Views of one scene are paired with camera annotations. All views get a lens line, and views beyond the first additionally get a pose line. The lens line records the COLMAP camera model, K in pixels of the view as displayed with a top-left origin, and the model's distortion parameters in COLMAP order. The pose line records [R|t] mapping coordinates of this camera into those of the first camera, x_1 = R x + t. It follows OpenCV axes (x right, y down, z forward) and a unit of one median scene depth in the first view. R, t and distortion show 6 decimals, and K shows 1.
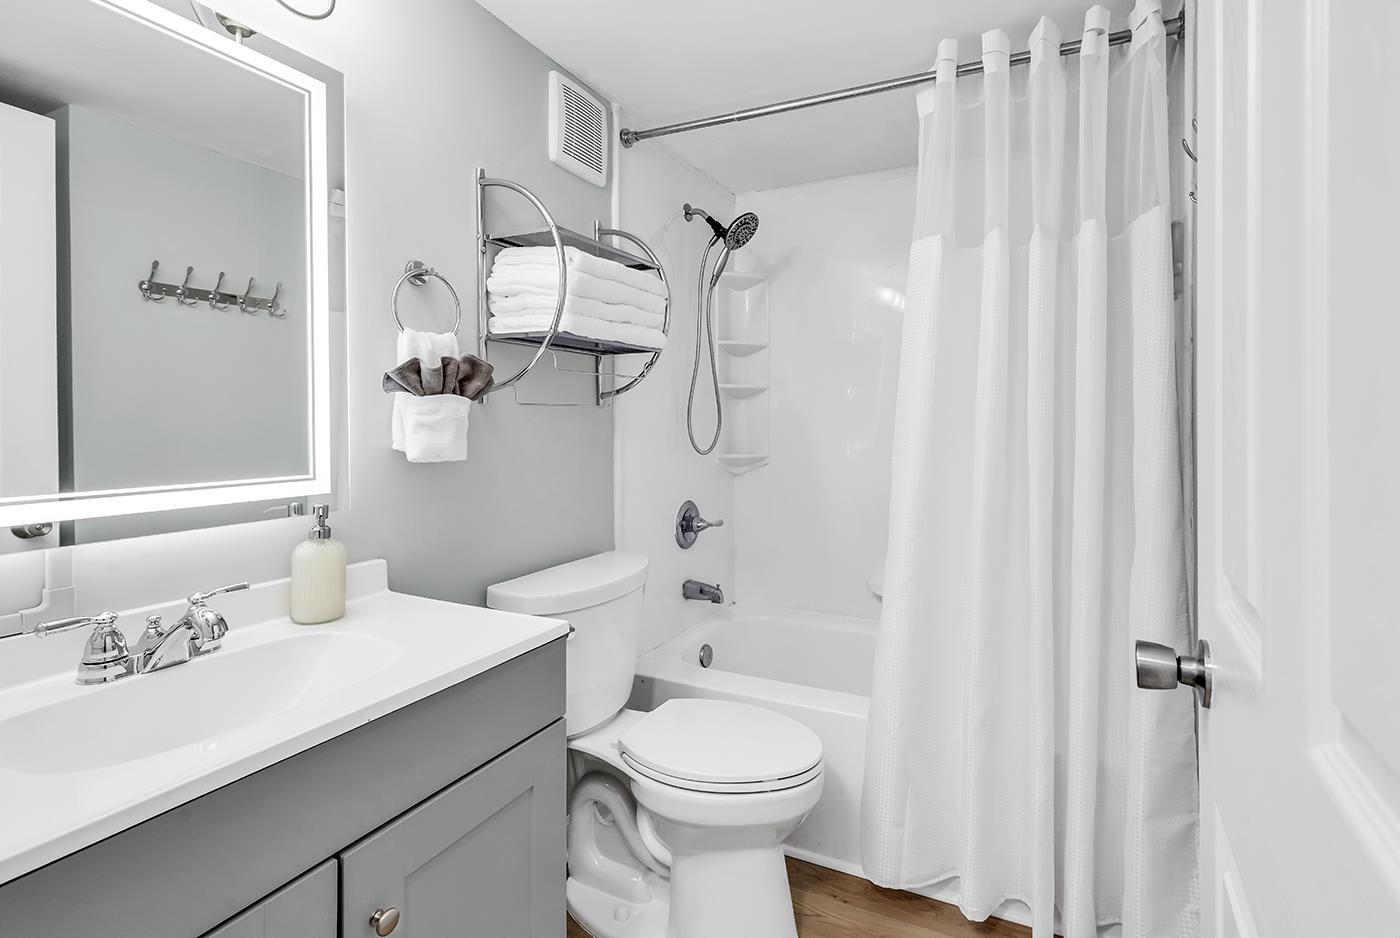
lens RADIAL K [[730.2, 0, 670.1], [0, 730.2, 415.0], [0, 0, 1]] dist [-0.001249, 0.000947]
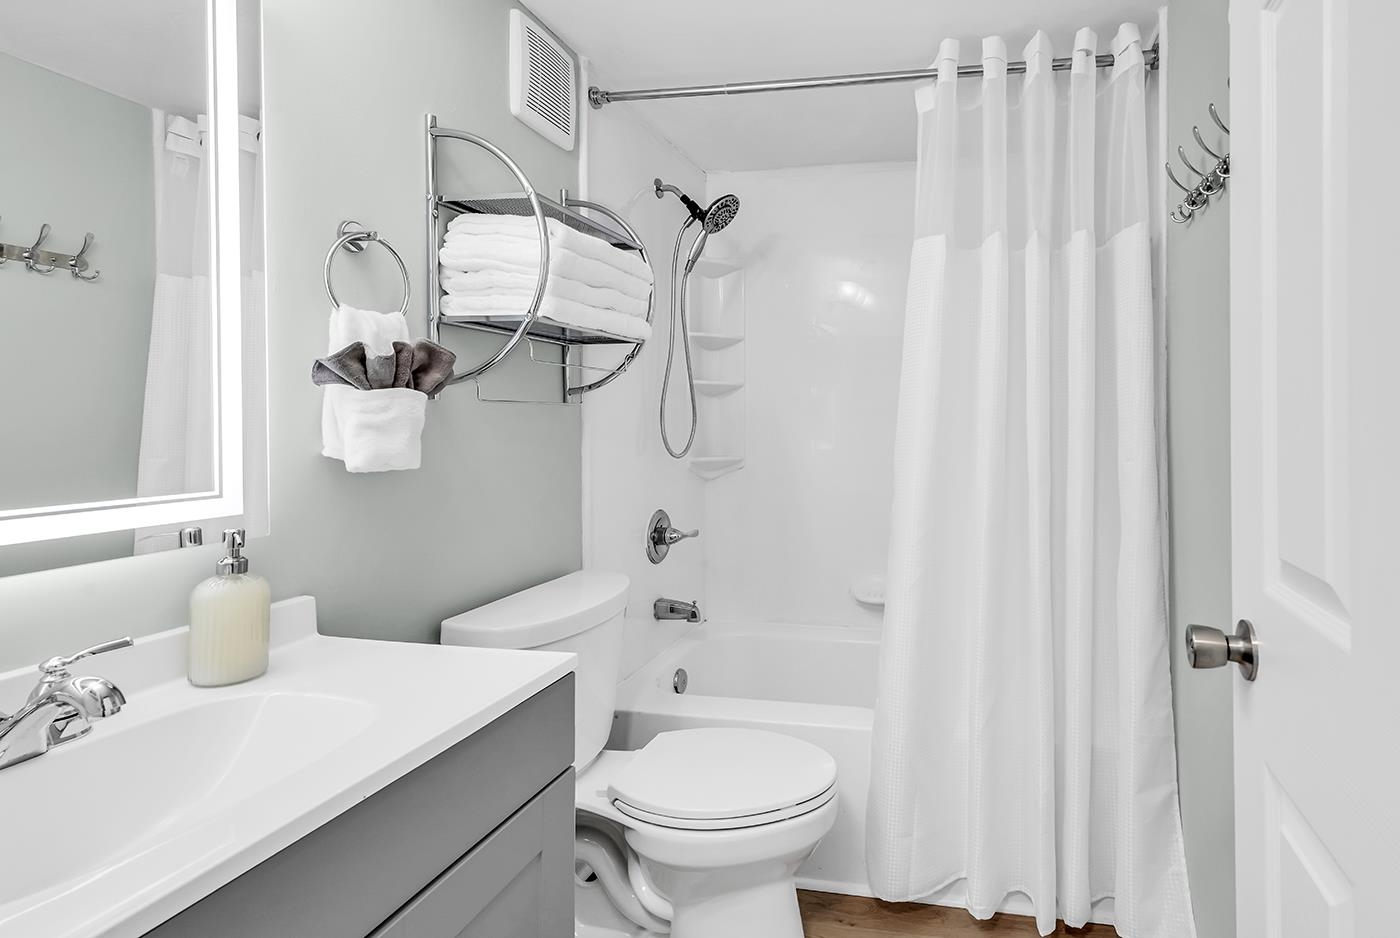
lens RADIAL K [[818.8, 0, 701.7], [0, 818.8, 407.8], [0, 0, 1]] dist [0.002463, 0.000839]
pose [[0.956698, 0.005388, 0.291033, -0.249753], [-0.004002, 0.999978, -0.005356, -0.002817], [-0.291056, 0.003959, 0.956698, 0.026777]]
